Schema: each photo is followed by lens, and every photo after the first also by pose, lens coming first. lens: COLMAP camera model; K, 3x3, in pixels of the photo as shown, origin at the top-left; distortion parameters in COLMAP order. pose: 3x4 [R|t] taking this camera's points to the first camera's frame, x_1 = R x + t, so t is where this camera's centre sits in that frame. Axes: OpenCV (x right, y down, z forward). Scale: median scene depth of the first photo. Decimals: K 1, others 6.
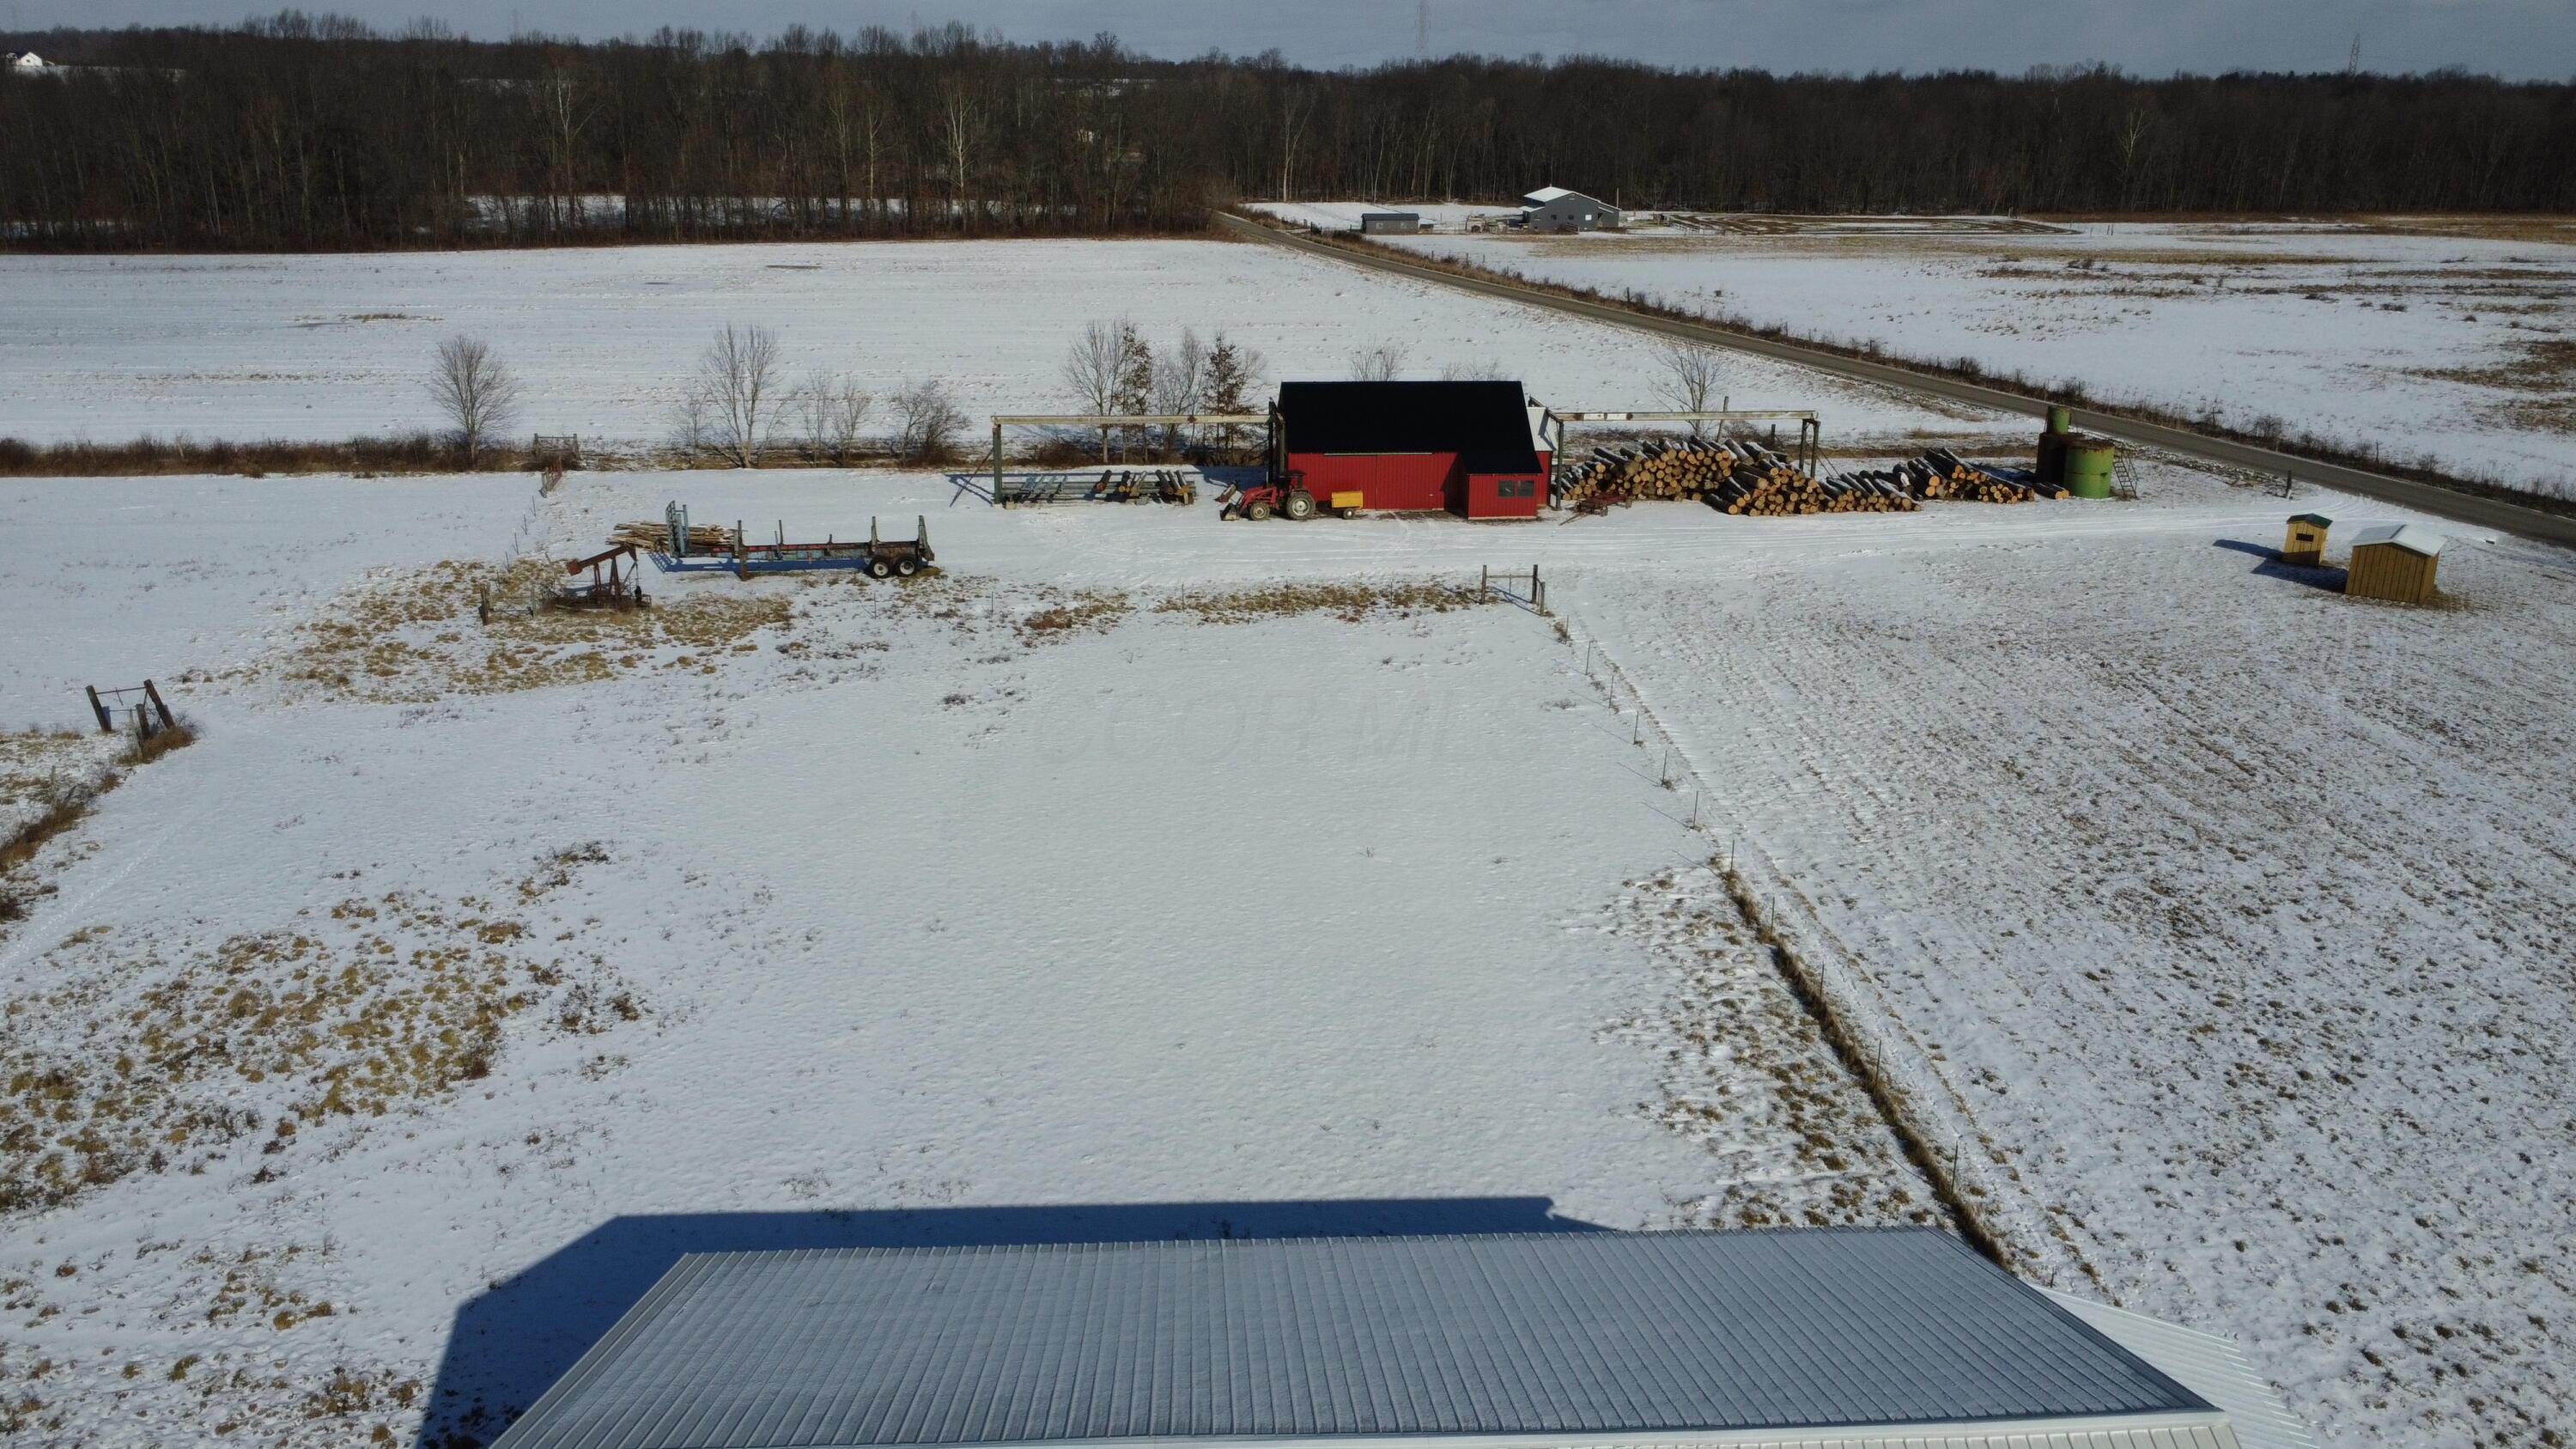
lens RADIAL K [[1939.0, 0, 1285.8], [0, 1939.0, 724.5], [0, 0, 1]] dist [0.011154, 0.004279]
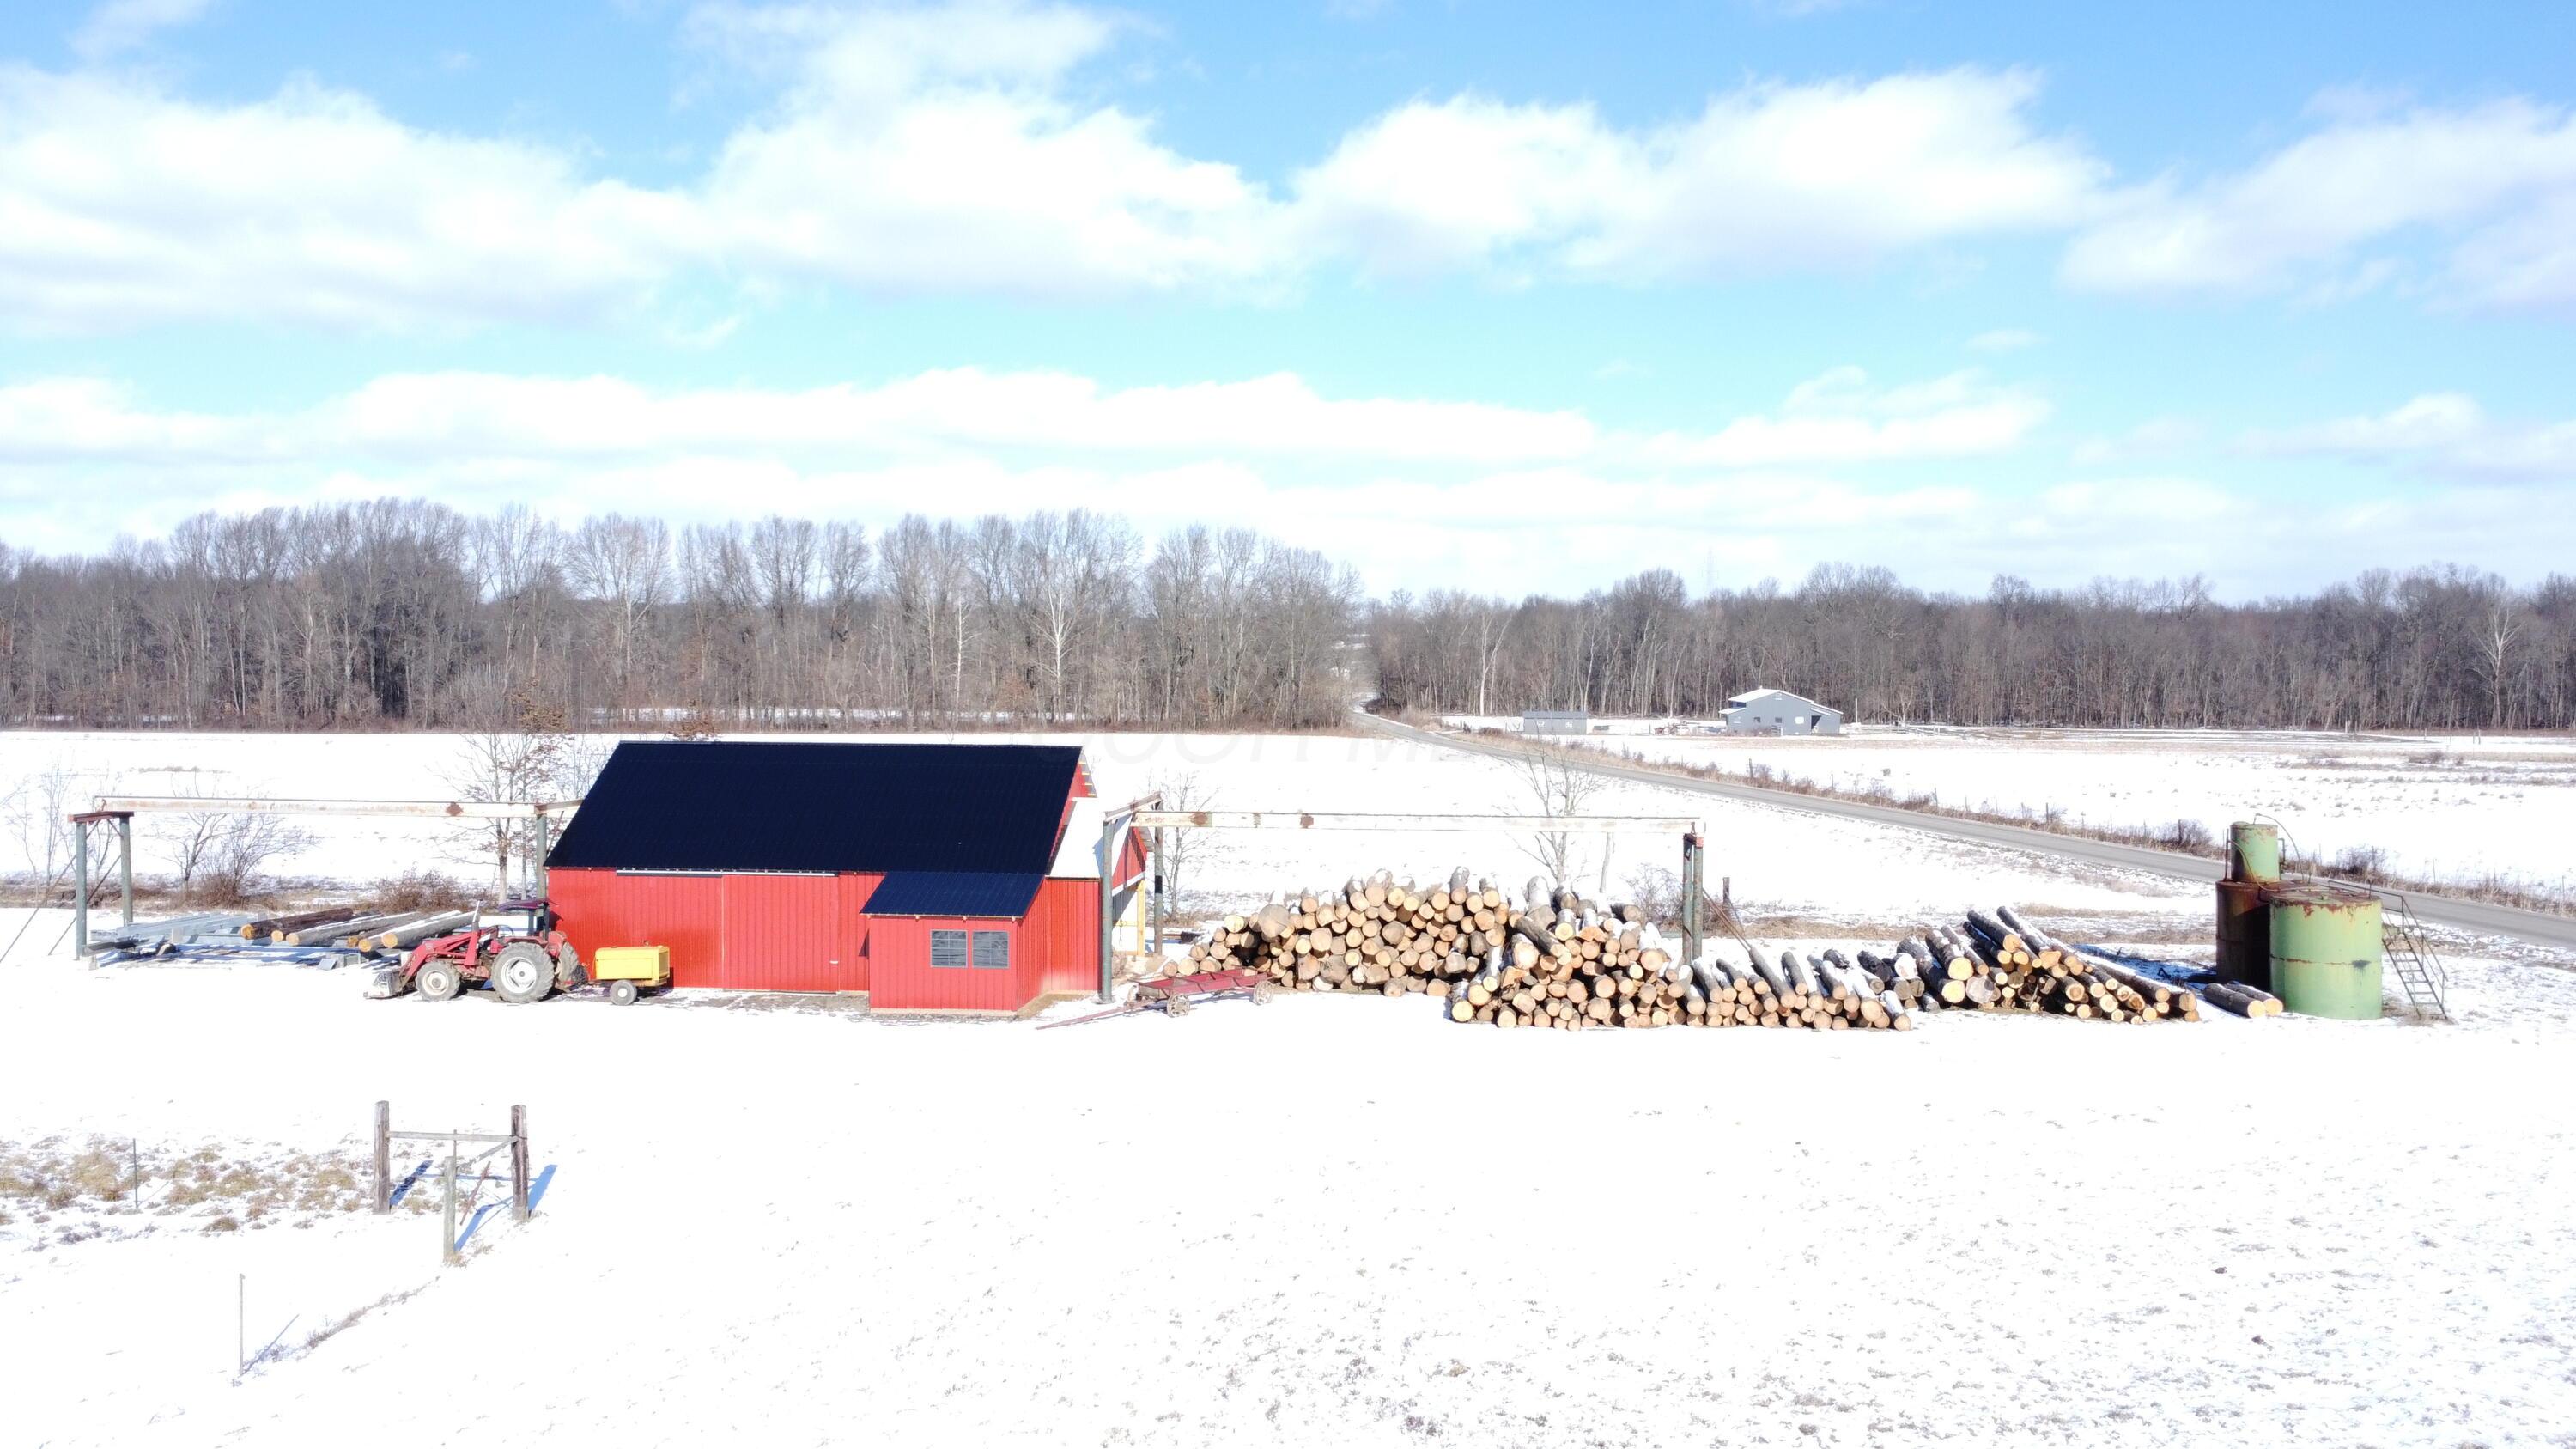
lens RADIAL K [[1939.0, 0, 1289.3], [0, 1939.0, 722.9], [0, 0, 1]] dist [0.011154, 0.004279]
pose [[0.985413, 0.004588, -0.170116, 0.223506], [-0.052269, 0.959478, -0.276894, -0.040160], [0.161952, 0.281747, 0.945722, 0.459046]]
